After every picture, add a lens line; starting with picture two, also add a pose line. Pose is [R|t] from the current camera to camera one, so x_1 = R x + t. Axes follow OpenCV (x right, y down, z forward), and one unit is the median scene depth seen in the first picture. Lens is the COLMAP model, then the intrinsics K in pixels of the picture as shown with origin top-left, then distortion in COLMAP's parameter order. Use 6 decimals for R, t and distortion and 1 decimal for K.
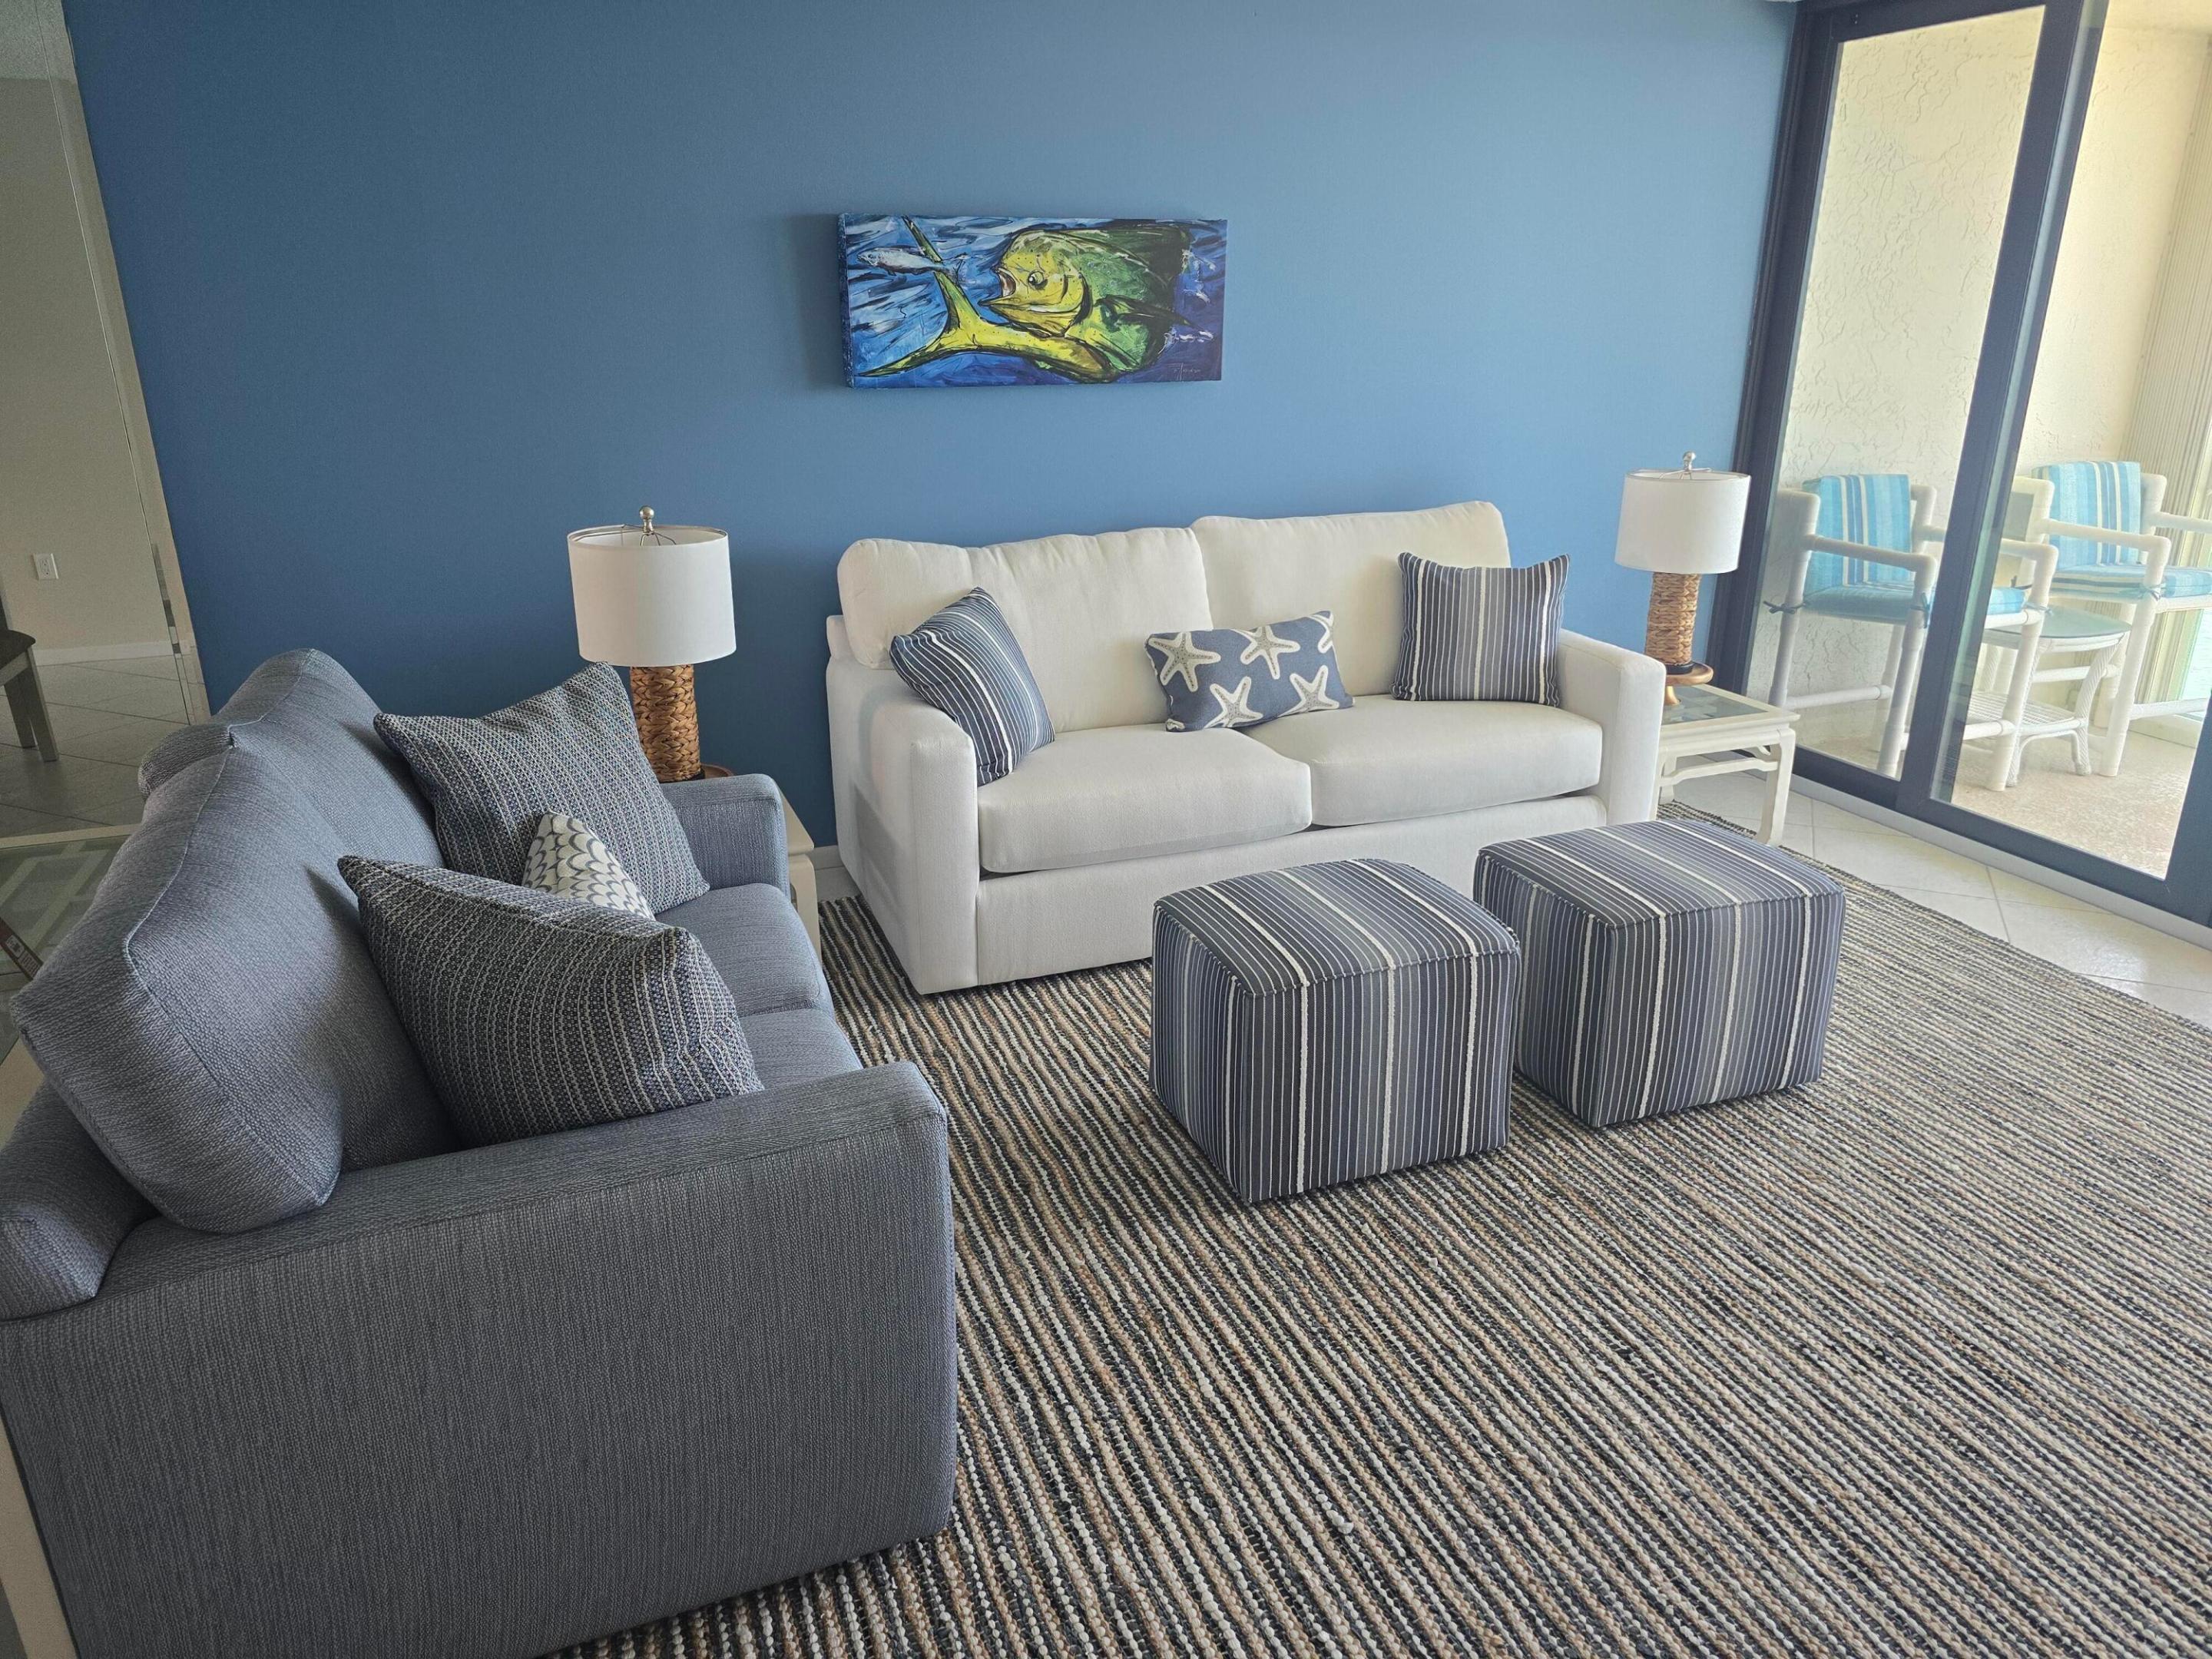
lens RADIAL K [[1521.0, 0, 1114.1], [0, 1521.0, 809.1], [0, 0, 1]] dist [0.084062, -0.024183]
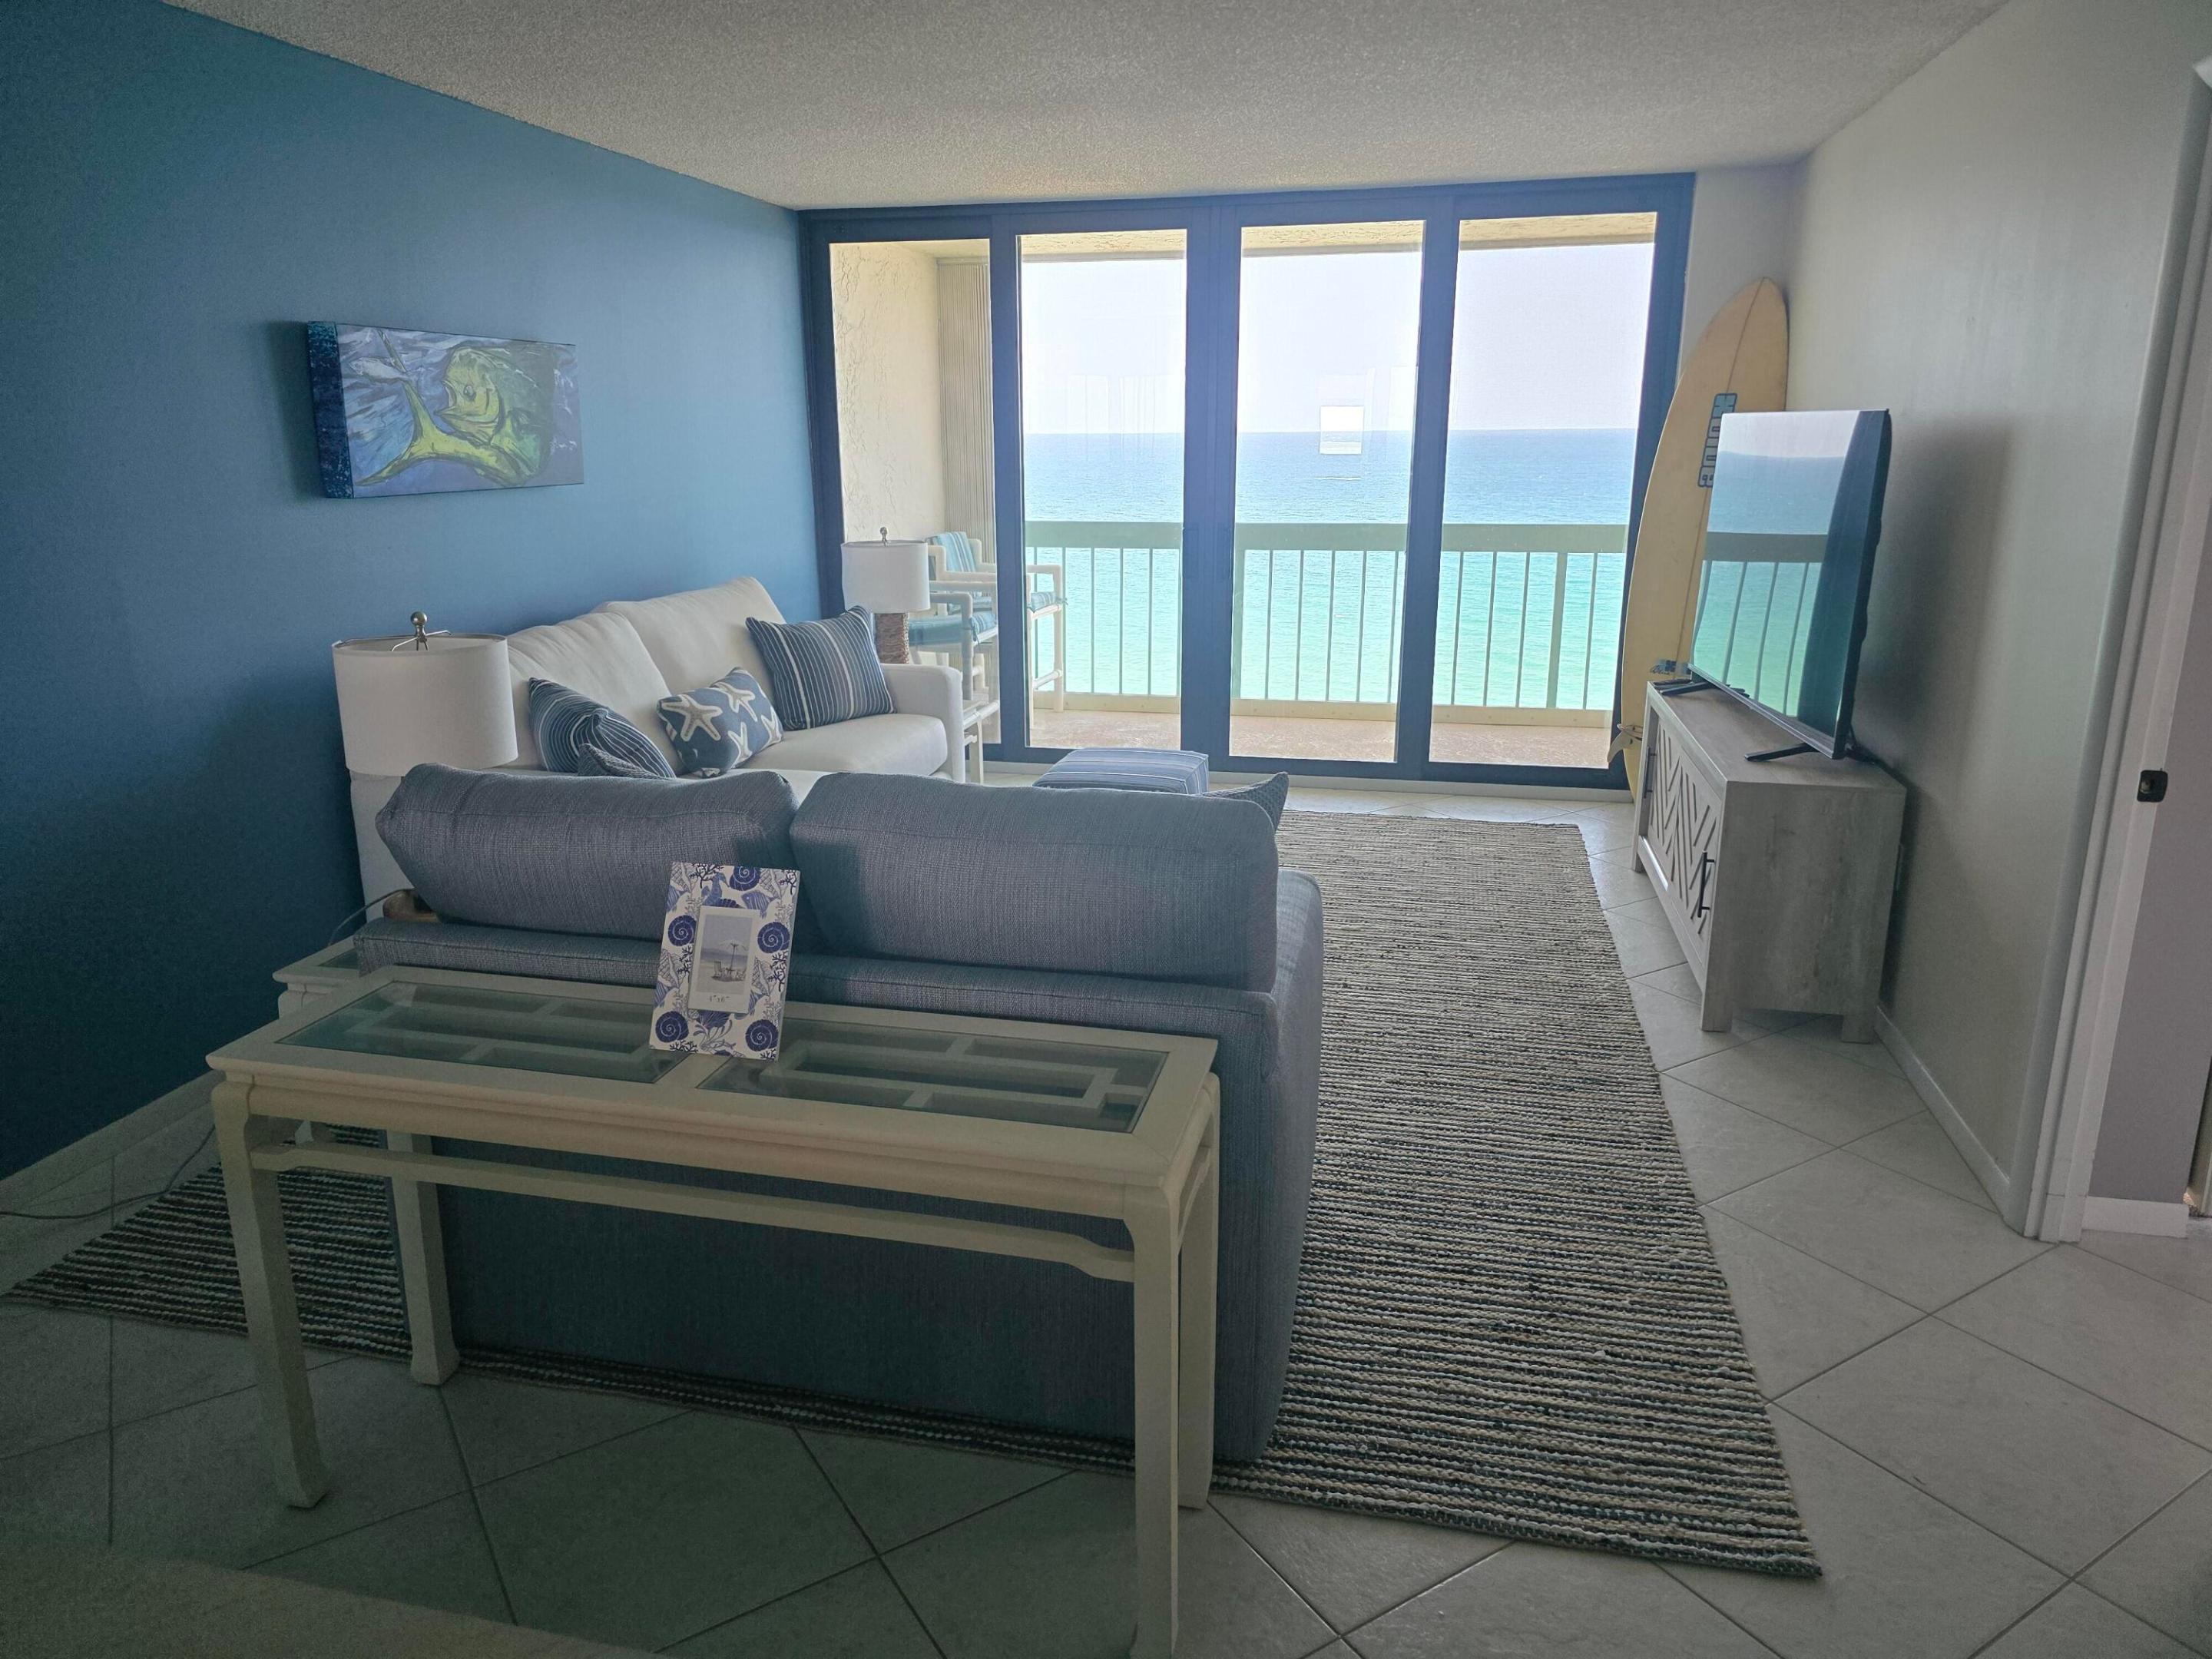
lens RADIAL K [[1521.0, 0, 1098.3], [0, 1521.0, 813.0], [0, 0, 1]] dist [0.084062, -0.024183]
pose [[0.563467, -0.208063, 0.799509, -0.719461], [0.274740, 0.959877, 0.056170, -0.009546], [-0.779117, 0.188007, 0.598022, 0.085231]]
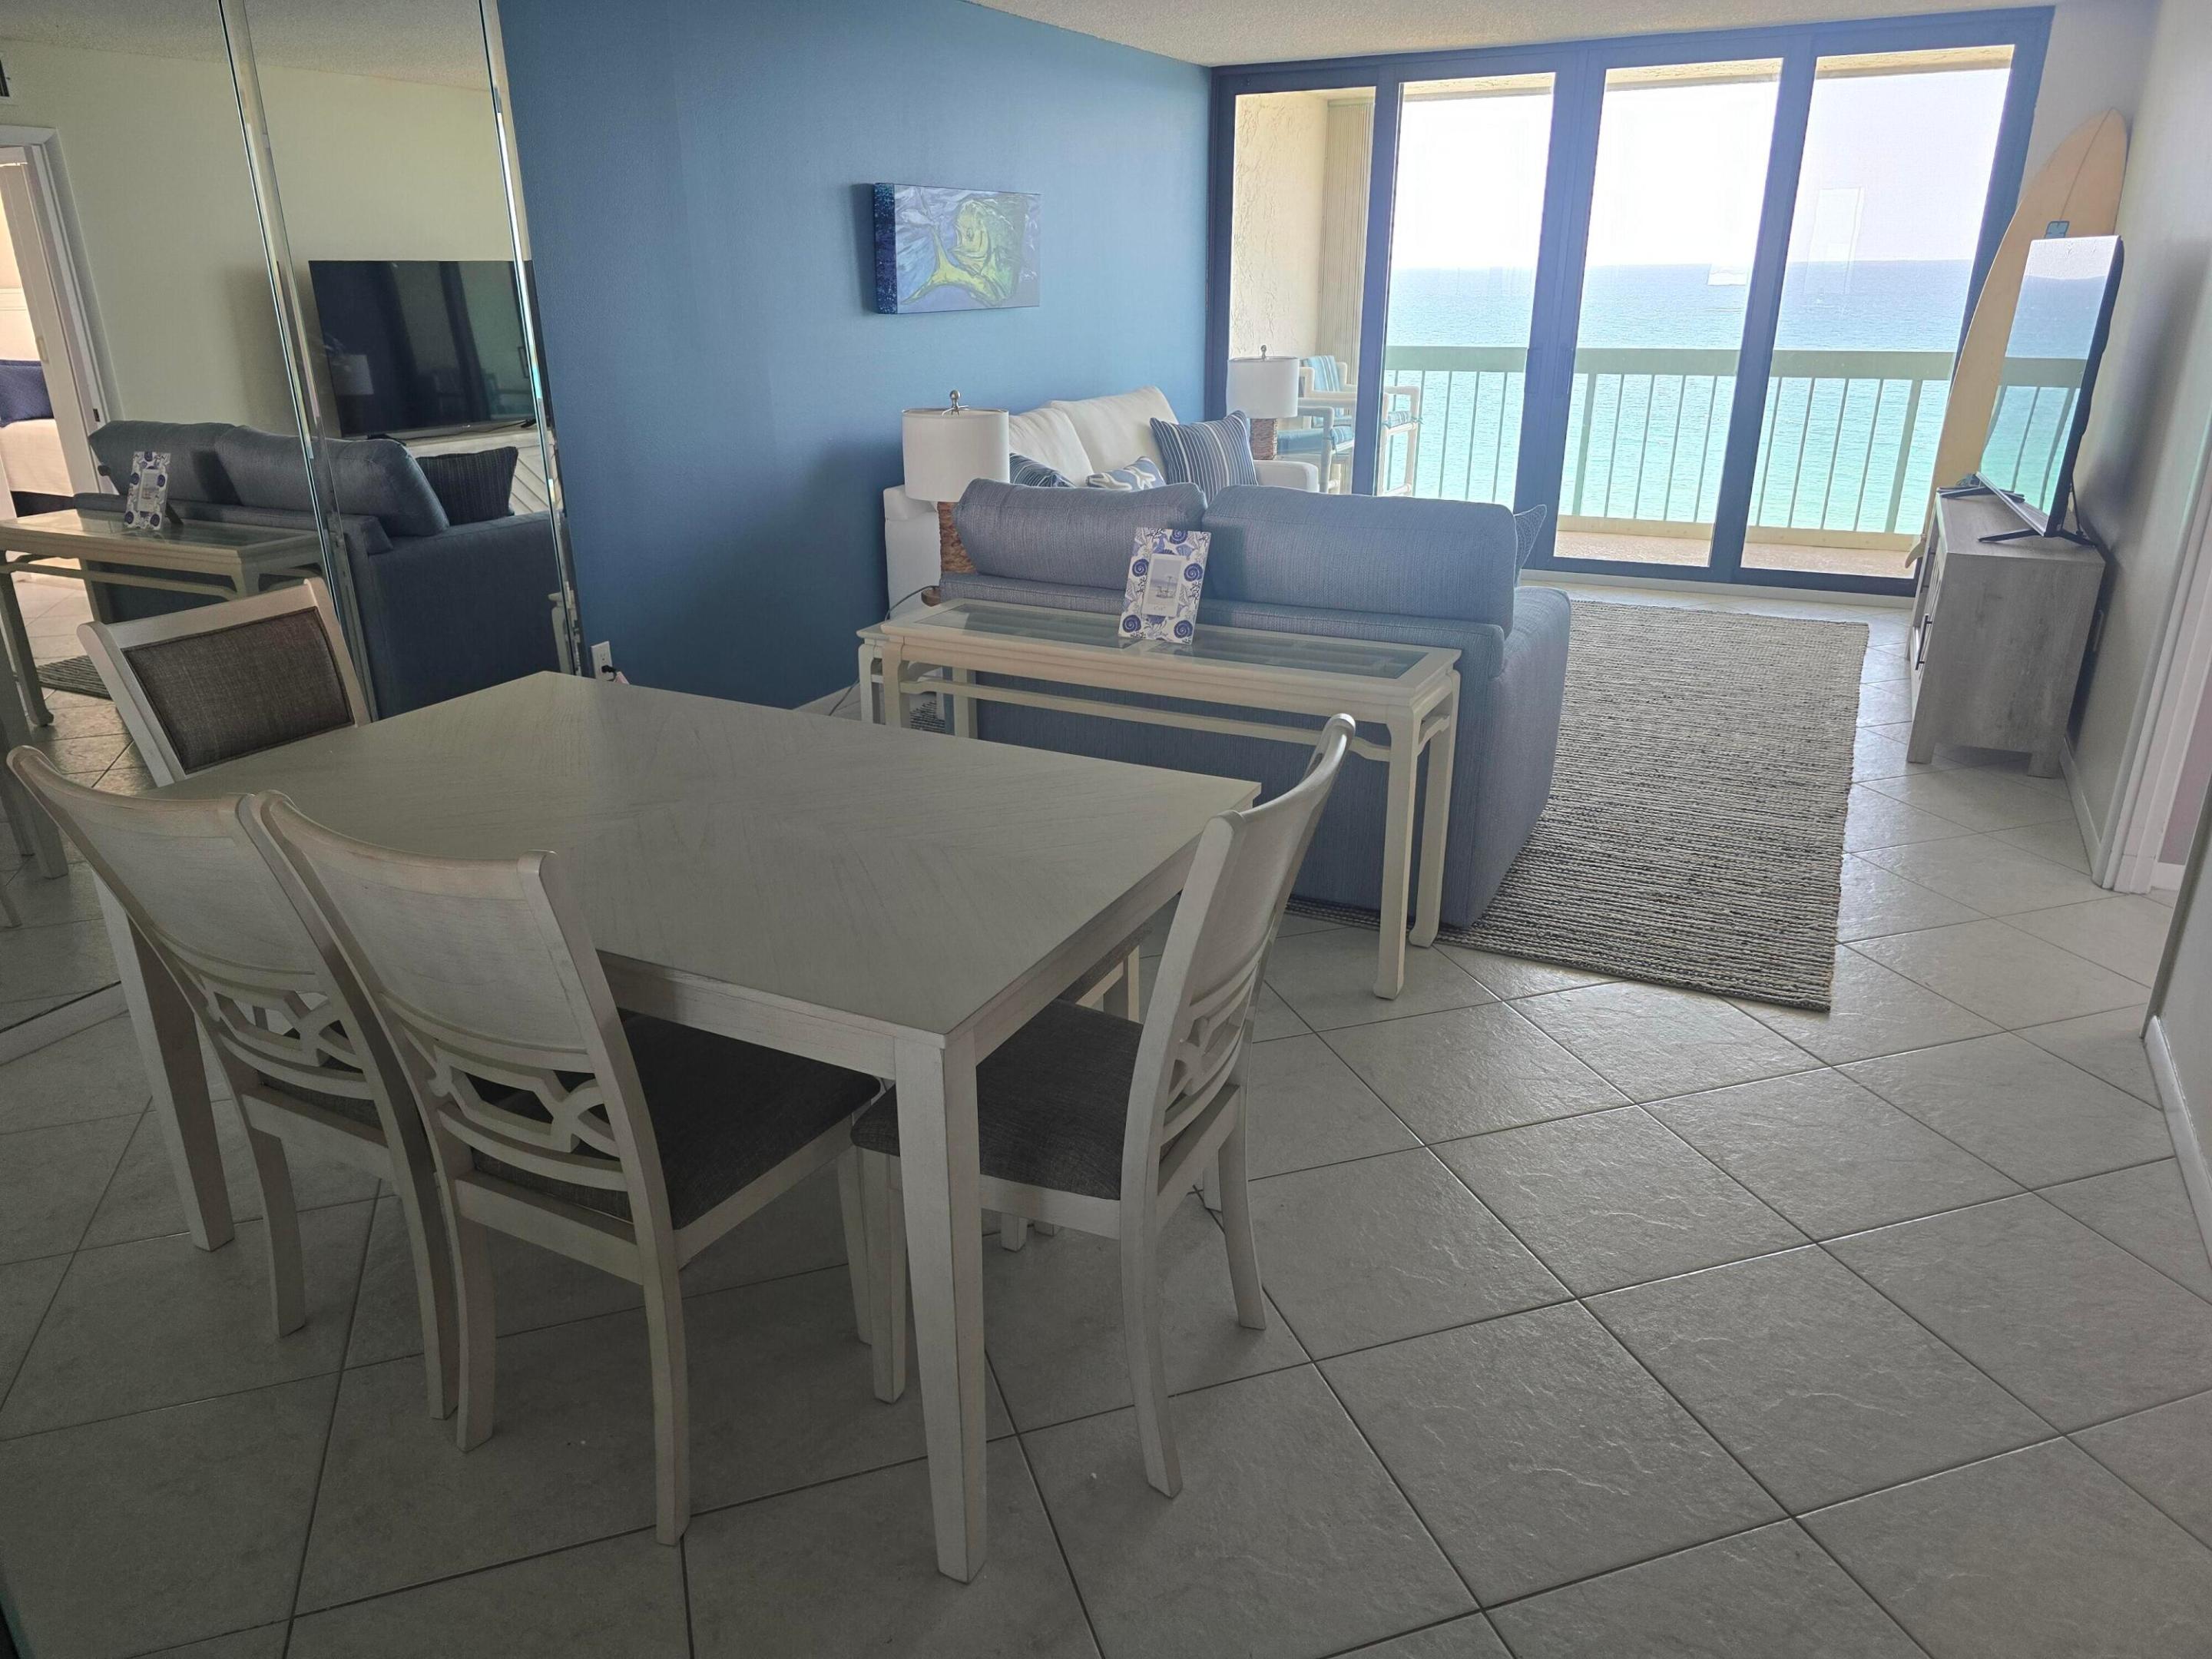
lens RADIAL K [[1521.0, 0, 1115.4], [0, 1521.0, 809.0], [0, 0, 1]] dist [0.084062, -0.024183]
pose [[0.733228, -0.232481, 0.639006, -0.986610], [0.225348, 0.969712, 0.094221, 0.066028], [-0.641557, 0.074913, 0.763409, -0.129093]]
